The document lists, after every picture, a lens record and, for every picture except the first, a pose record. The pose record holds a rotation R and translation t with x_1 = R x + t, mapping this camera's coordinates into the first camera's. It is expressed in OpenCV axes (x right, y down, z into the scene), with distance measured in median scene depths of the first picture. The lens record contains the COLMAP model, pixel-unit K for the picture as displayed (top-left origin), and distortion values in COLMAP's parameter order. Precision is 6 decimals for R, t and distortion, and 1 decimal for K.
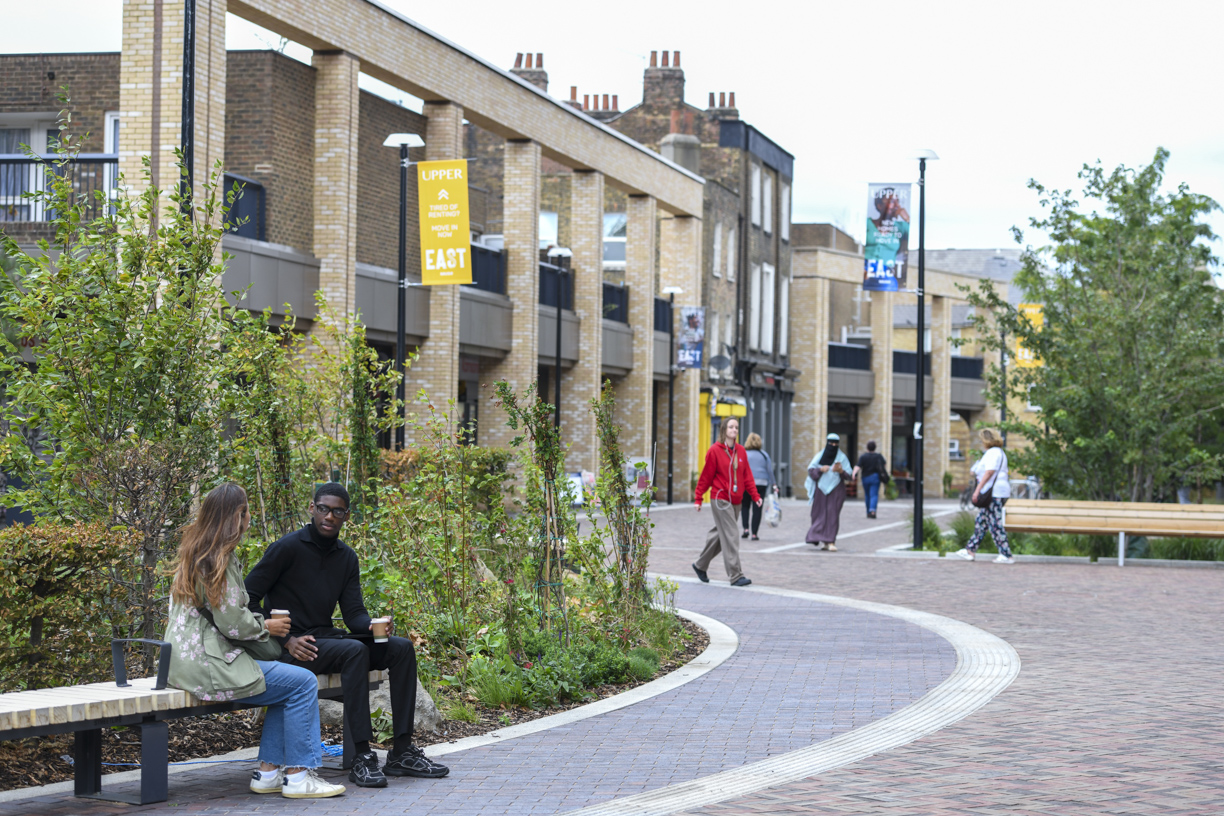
lens RADIAL K [[2710.9, 0, 612.0], [0, 2710.9, 408.0], [0, 0, 1]] dist [-0.040884, 0.188639]
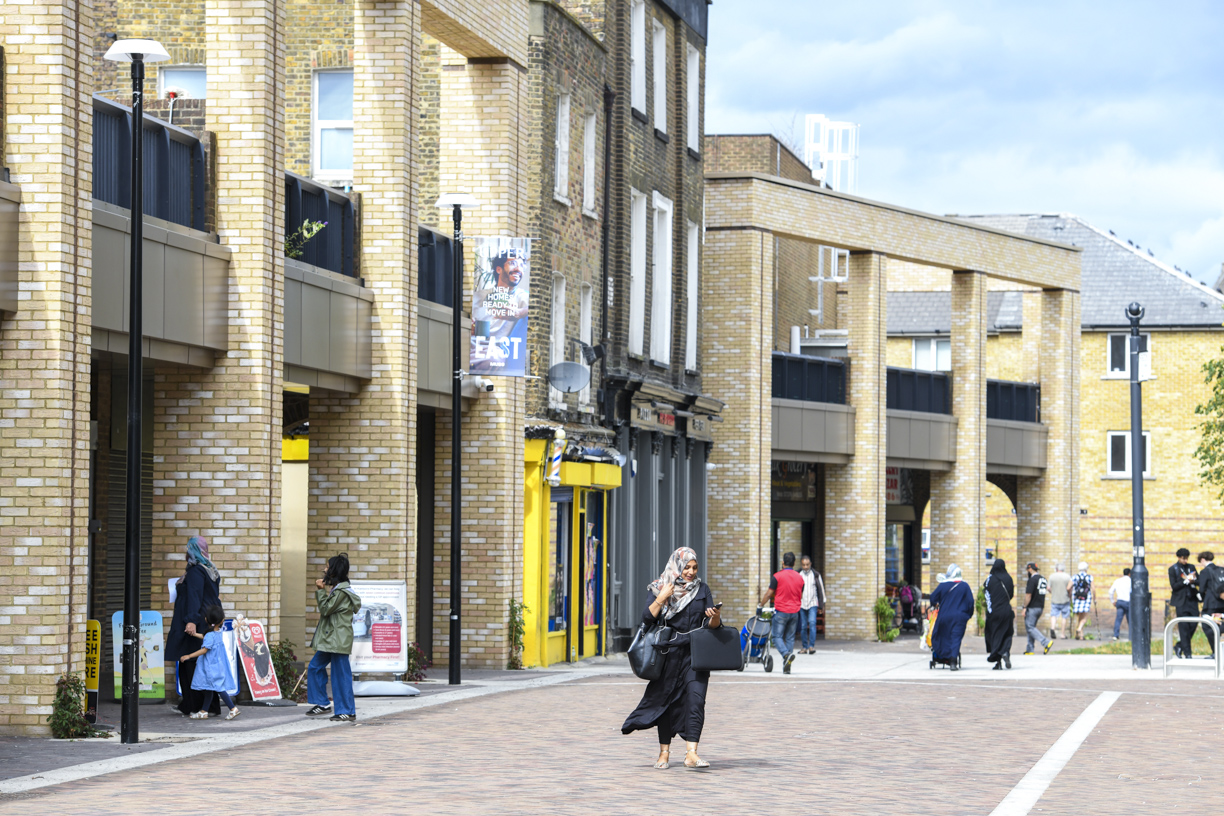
lens RADIAL K [[3670.7, 0, 612.0], [0, 3670.7, 408.0], [0, 0, 1]] dist [0.017122, 0.106931]
pose [[0.998789, -0.005607, 0.048871, 0.019573], [0.006640, 0.999758, -0.020983, 0.003611], [-0.048742, 0.021282, 0.998585, 0.434611]]
